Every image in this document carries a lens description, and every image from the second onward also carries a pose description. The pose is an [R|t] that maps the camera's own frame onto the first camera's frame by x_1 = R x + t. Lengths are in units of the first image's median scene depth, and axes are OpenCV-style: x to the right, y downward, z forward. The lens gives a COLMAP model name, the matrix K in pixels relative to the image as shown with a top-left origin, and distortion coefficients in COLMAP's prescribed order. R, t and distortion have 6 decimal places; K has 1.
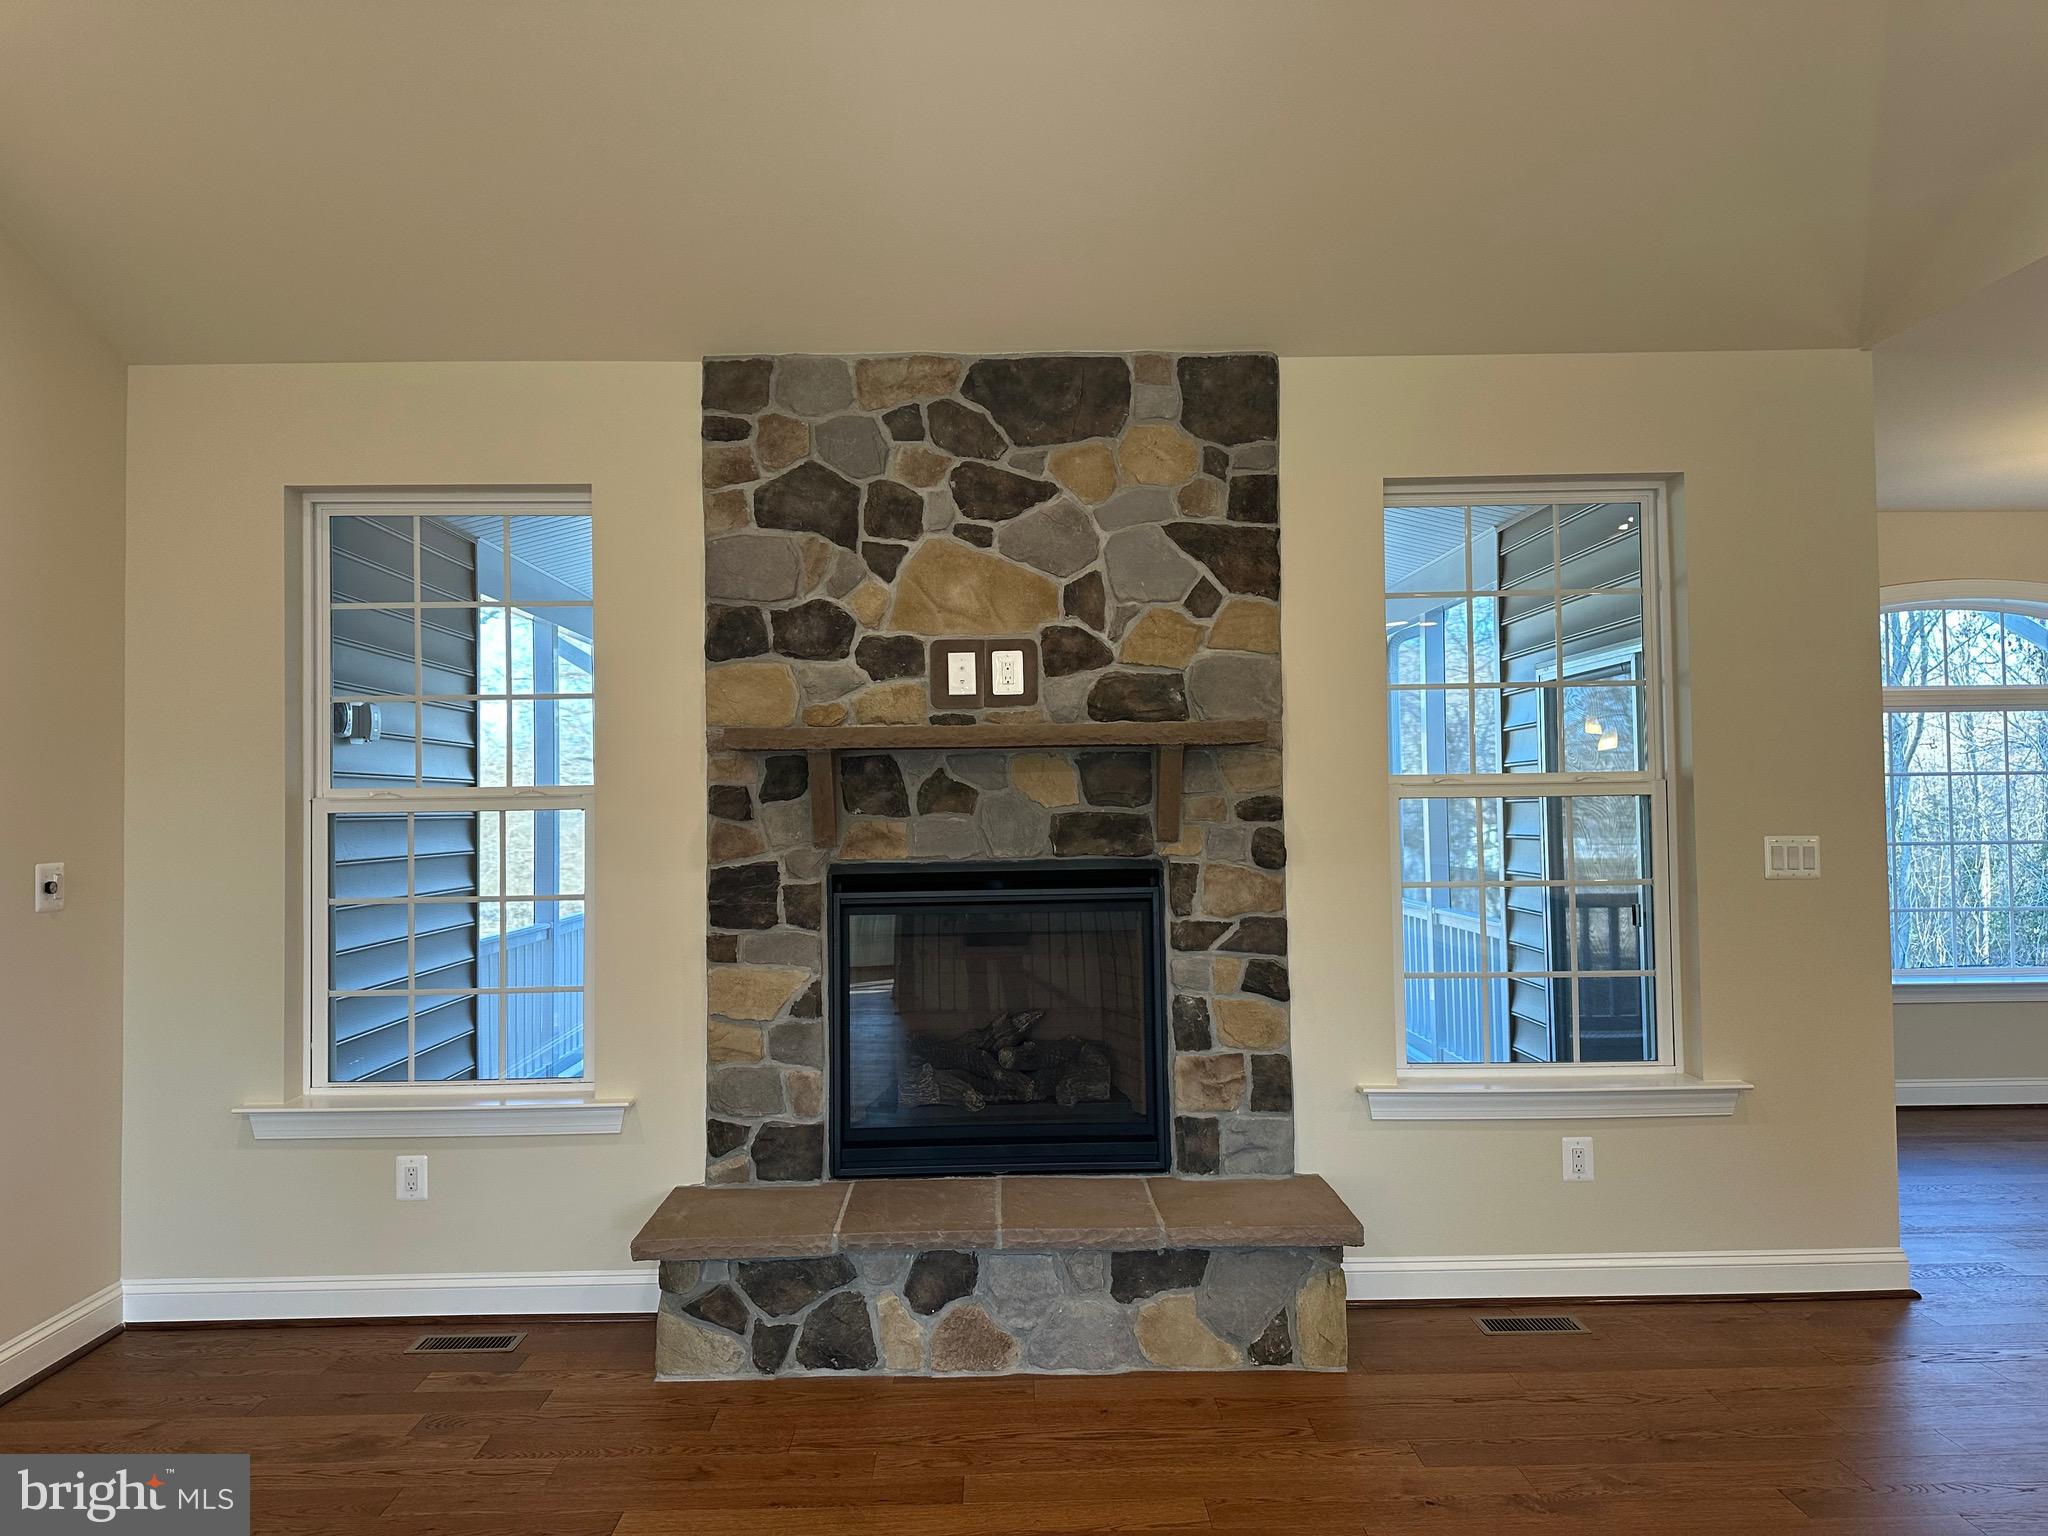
lens RADIAL K [[1431.3, 0, 1023.9], [0, 1431.3, 761.2], [0, 0, 1]] dist [0.142097, -0.197876]
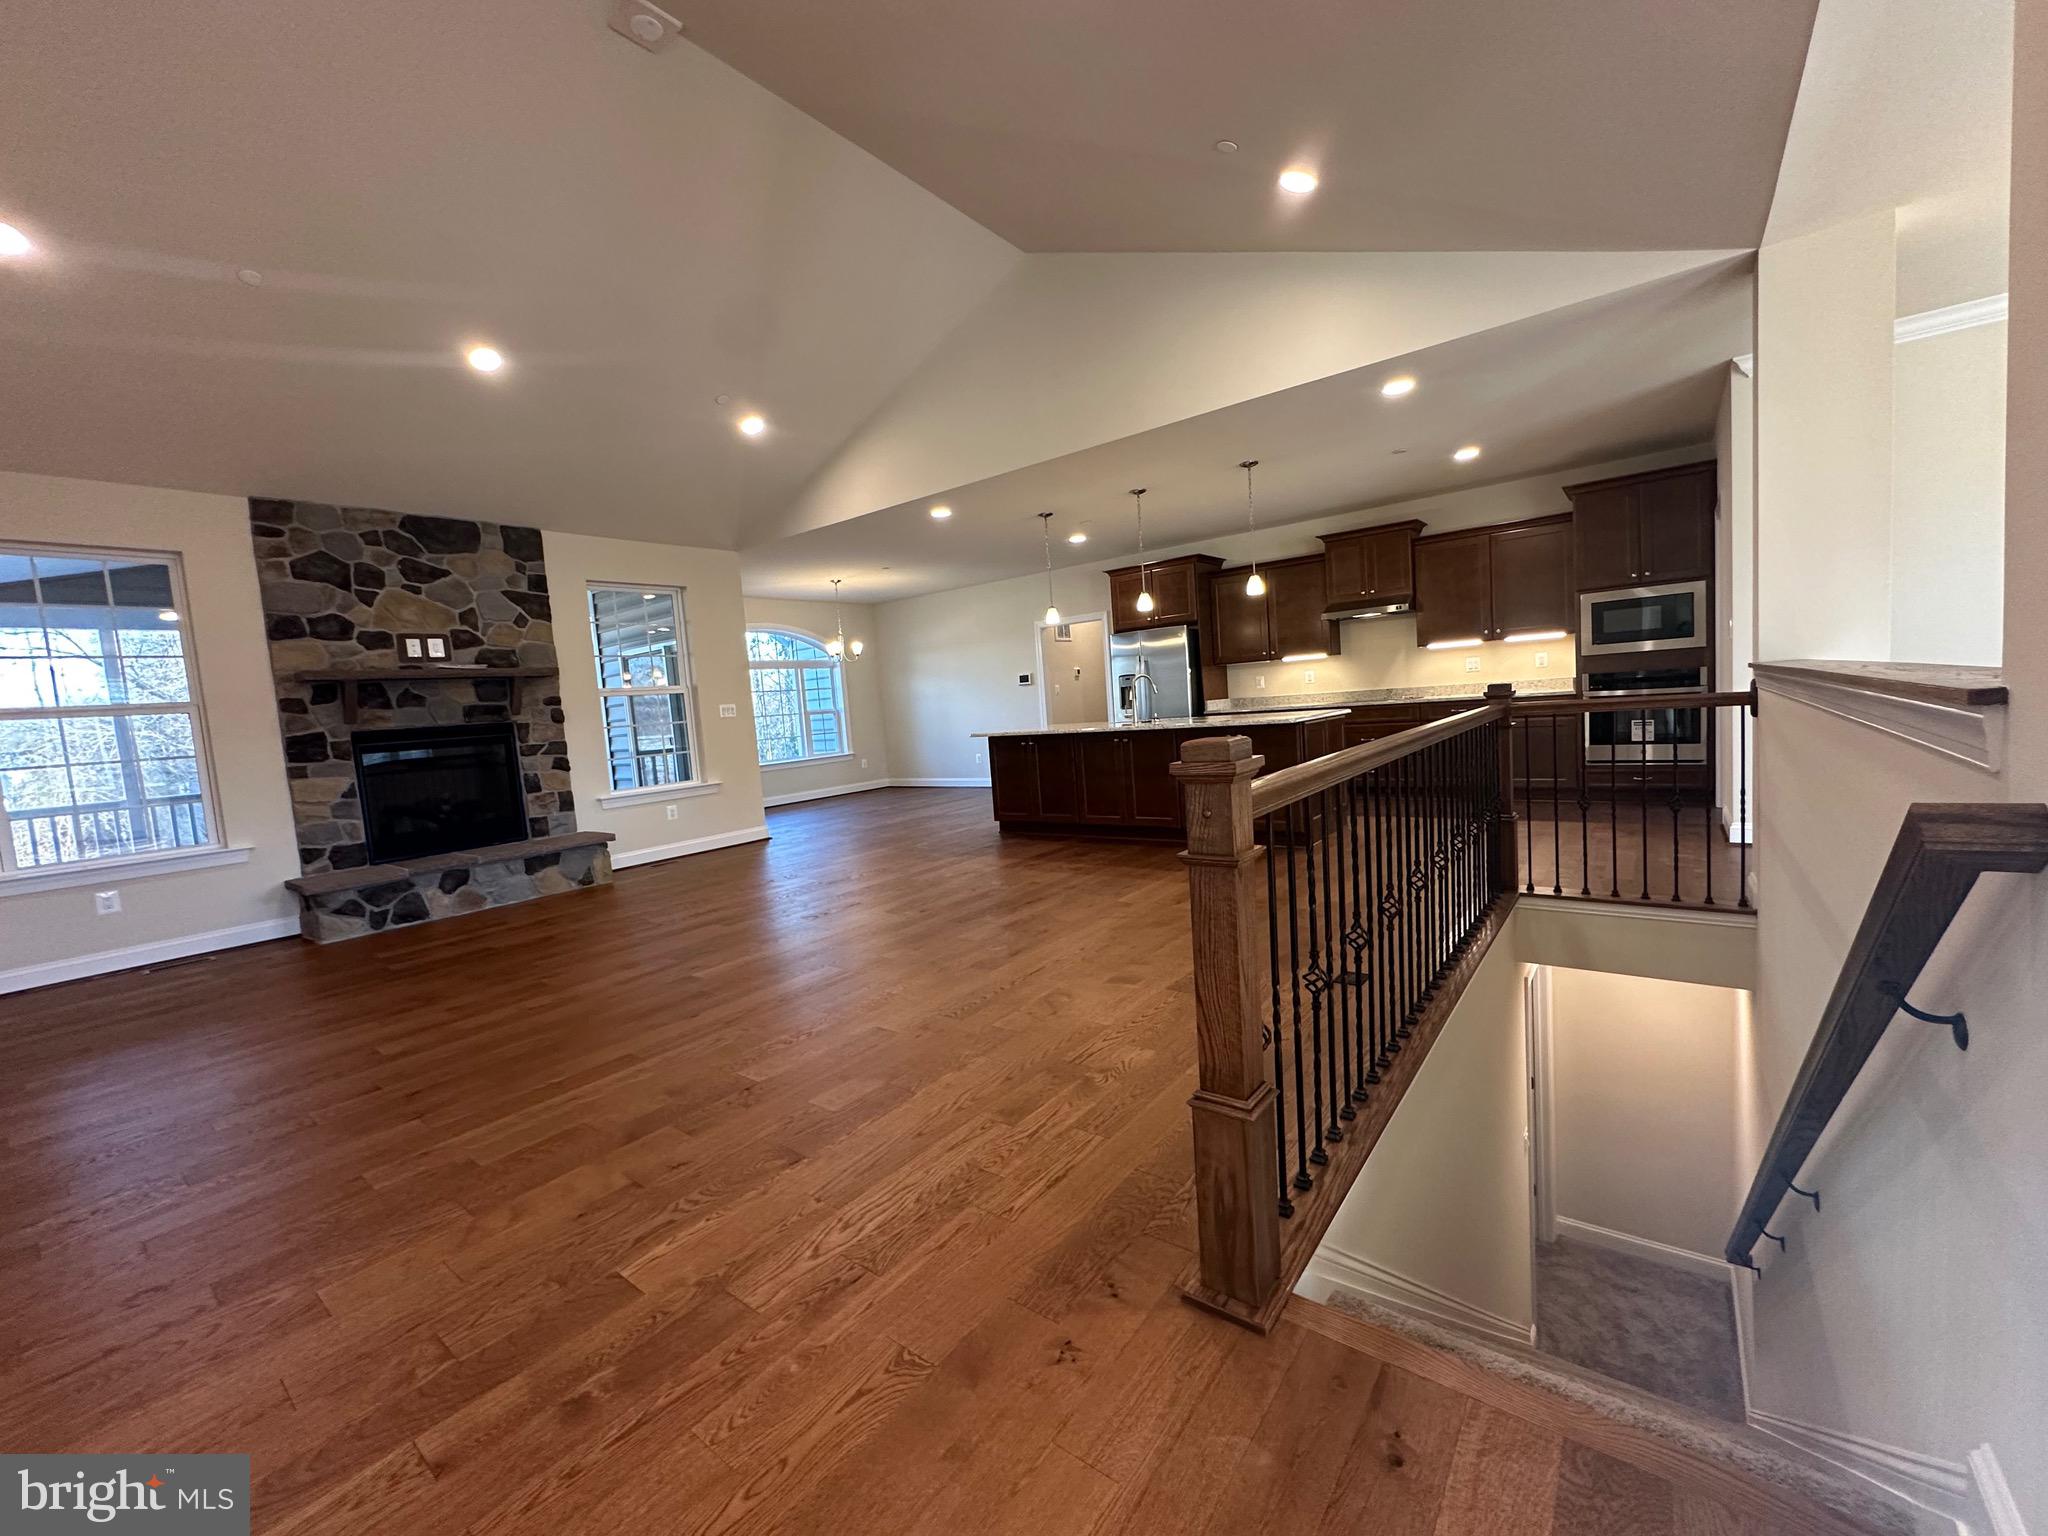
lens RADIAL K [[823.3, 0, 1013.8], [0, 823.3, 771.1], [0, 0, 1]] dist [-0.002073, -0.000217]
pose [[0.637499, -0.096382, 0.764399, -0.469779], [0.041079, 0.994985, 0.091196, 0.058427], [-0.769355, -0.026737, 0.638262, -0.640725]]
